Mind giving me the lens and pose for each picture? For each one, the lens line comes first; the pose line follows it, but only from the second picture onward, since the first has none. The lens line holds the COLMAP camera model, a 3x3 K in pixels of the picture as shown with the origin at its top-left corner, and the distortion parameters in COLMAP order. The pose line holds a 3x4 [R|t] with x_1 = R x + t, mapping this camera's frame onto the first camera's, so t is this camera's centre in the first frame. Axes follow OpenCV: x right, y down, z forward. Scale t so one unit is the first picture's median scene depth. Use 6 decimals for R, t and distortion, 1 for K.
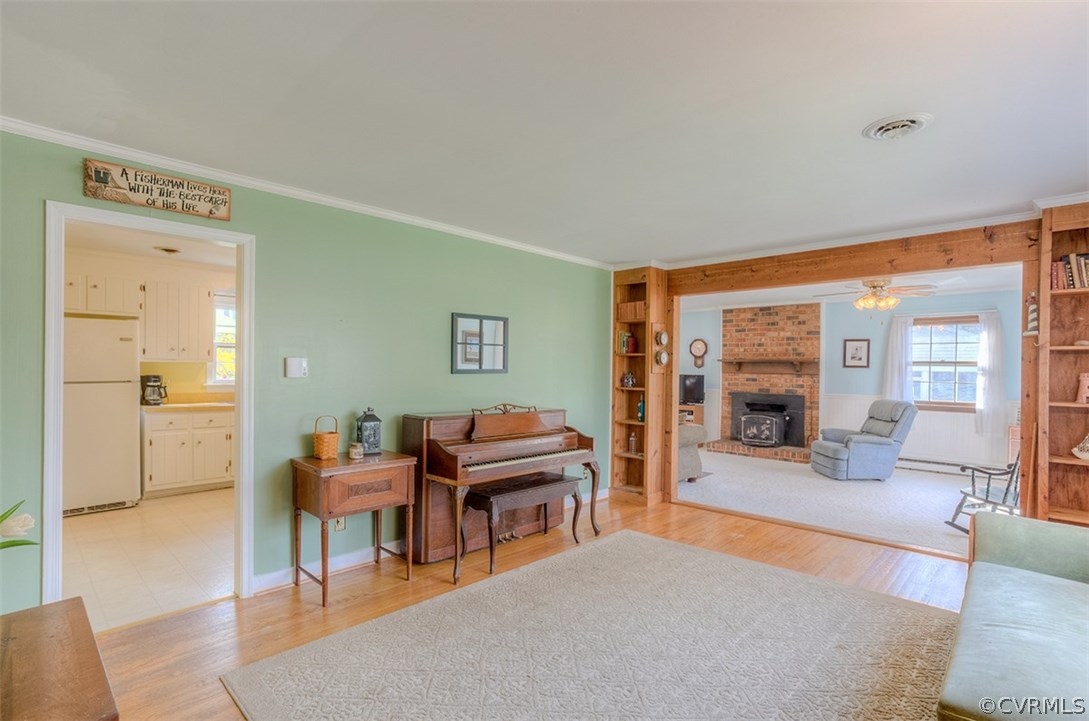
lens RADIAL K [[525.4, 0, 537.1], [0, 525.4, 369.1], [0, 0, 1]] dist [-0.056437, 0.039160]
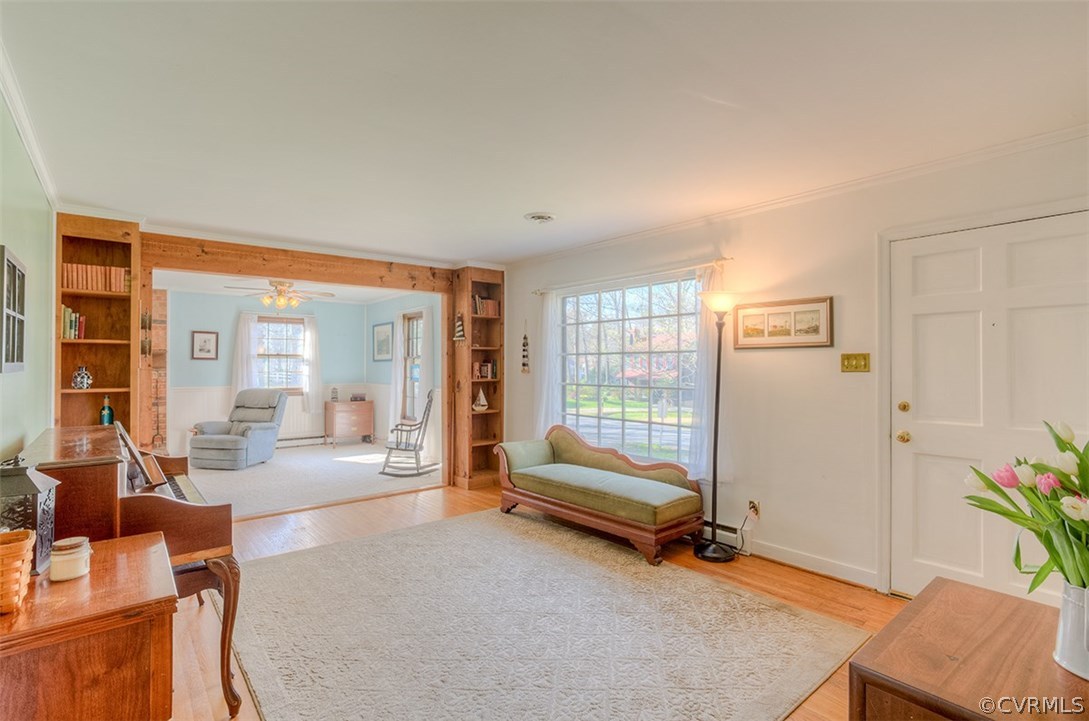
lens RADIAL K [[524.0, 0, 535.1], [0, 524.0, 359.1], [0, 0, 1]] dist [-0.020531, 0.000640]
pose [[0.118824, -0.001105, 0.992915, -0.295587], [0.005085, 0.999987, 0.000504, -0.001169], [-0.992902, 0.004989, 0.118828, 0.236539]]
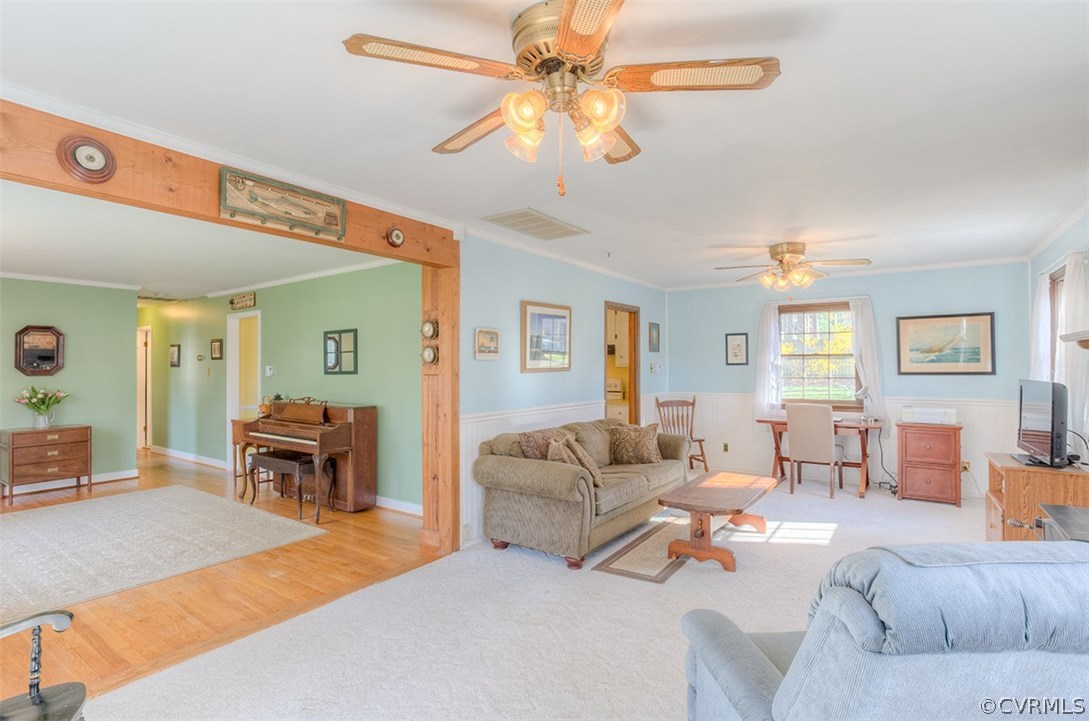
lens RADIAL K [[525.4, 0, 537.1], [0, 525.4, 369.1], [0, 0, 1]] dist [-0.056437, 0.039160]
pose [[0.140847, -0.009967, -0.989981, 0.667446], [0.004607, 0.999945, -0.009411, 0.005085], [0.990021, -0.003236, 0.140885, 0.692957]]
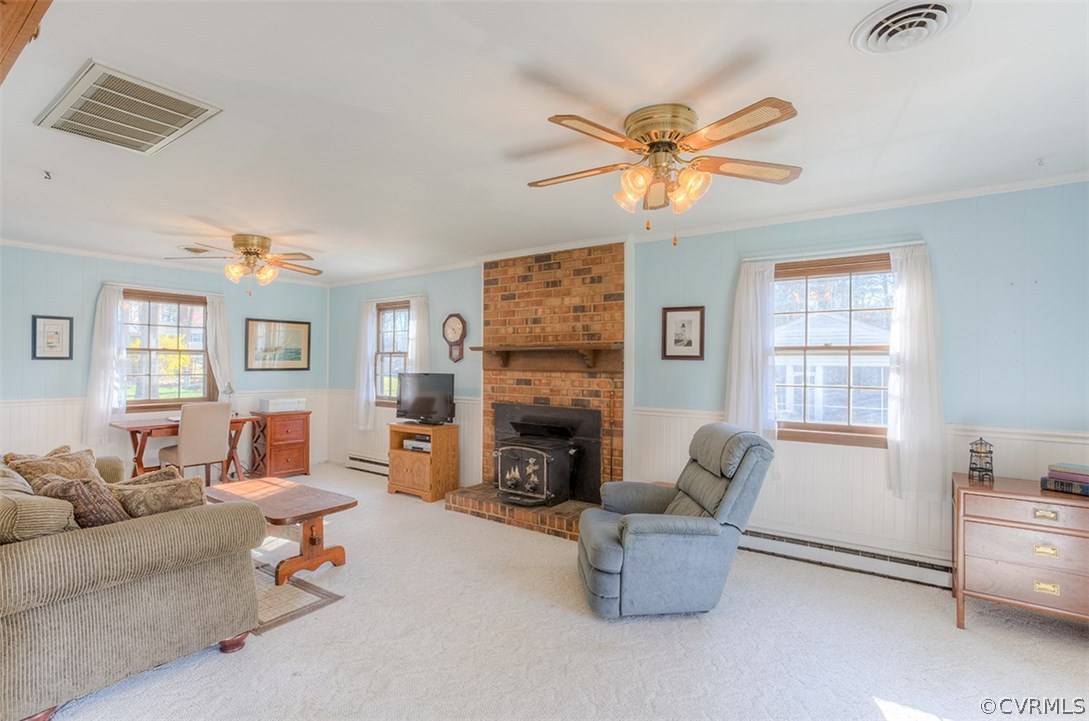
lens RADIAL K [[524.0, 0, 535.1], [0, 524.0, 359.1], [0, 0, 1]] dist [-0.020531, 0.000640]
pose [[0.990498, -0.004161, 0.137461, 0.374951], [0.005705, 0.999925, -0.010840, 0.001916], [-0.137406, 0.011521, 0.990448, 0.461163]]
